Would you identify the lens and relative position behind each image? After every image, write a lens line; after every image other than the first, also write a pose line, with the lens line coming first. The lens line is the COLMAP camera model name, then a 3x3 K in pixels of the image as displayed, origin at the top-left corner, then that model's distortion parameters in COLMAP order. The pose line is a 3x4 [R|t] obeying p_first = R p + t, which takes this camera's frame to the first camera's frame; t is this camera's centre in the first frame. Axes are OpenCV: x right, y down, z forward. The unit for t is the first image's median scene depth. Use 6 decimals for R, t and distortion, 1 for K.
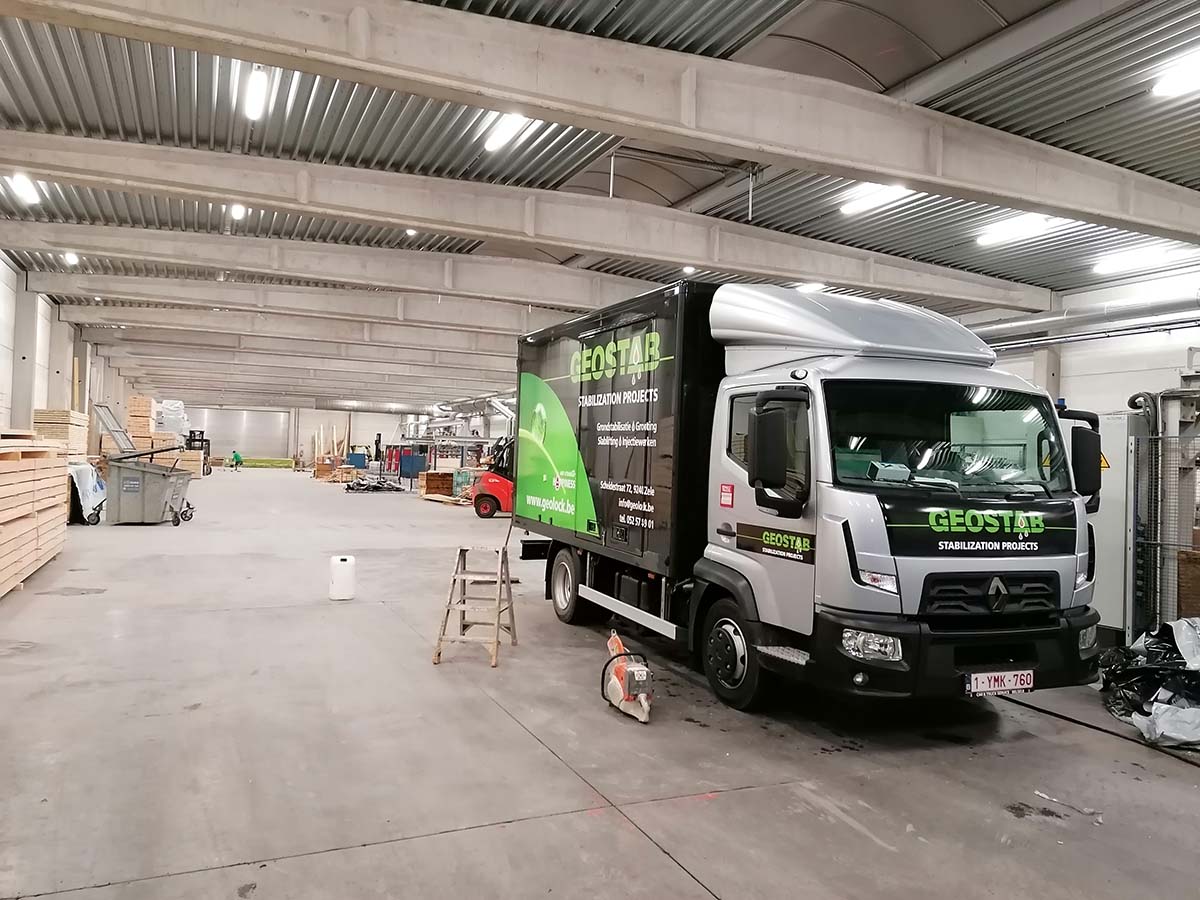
lens RADIAL K [[929.5, 0, 644.2], [0, 929.5, 444.8], [0, 0, 1]] dist [0.021440, -0.006246]
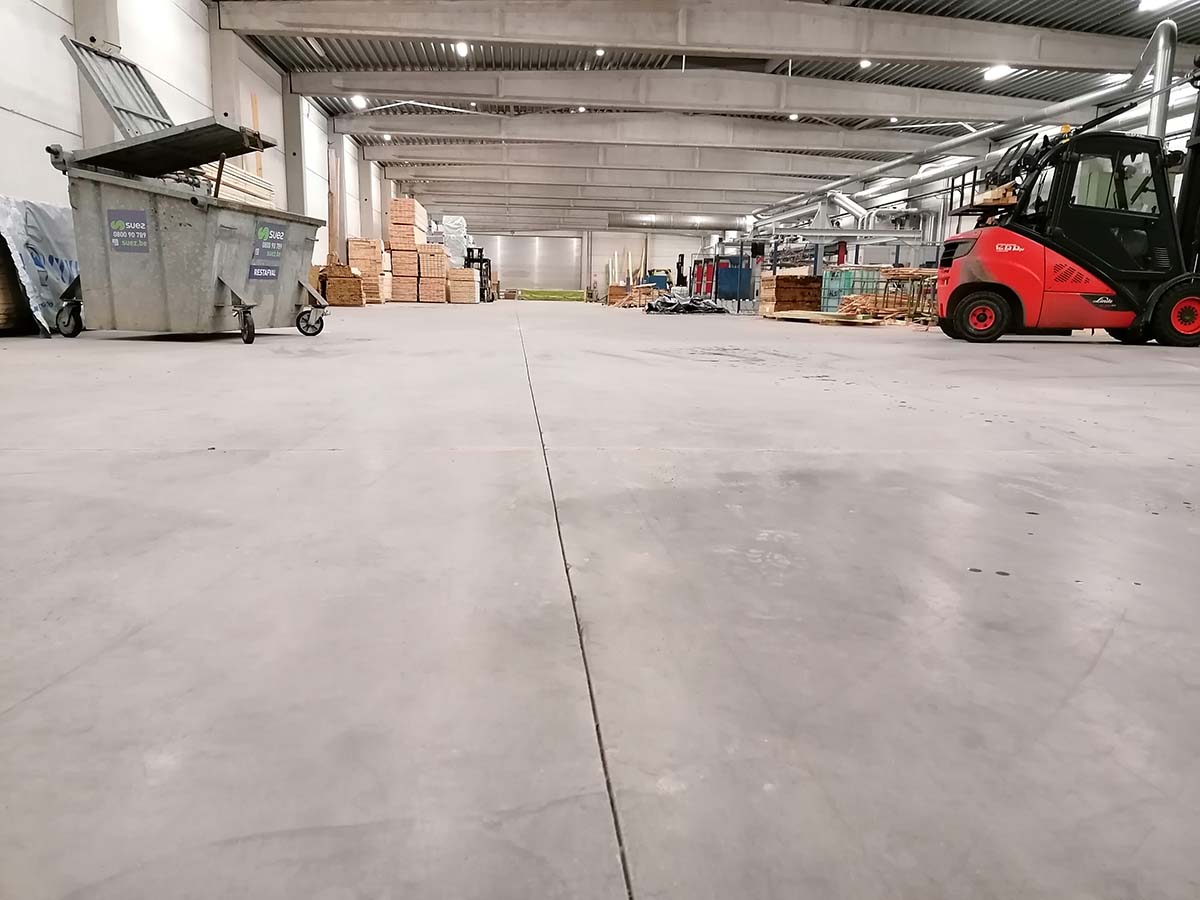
lens RADIAL K [[899.8, 0, 600.0], [0, 899.8, 450.0], [0, 0, 1]] dist [0.110848, -0.105408]
pose [[0.938209, 0.048481, -0.342657, -0.084867], [0.011852, 0.985057, 0.171823, 0.024527], [0.345866, -0.165267, 0.923614, 0.253417]]
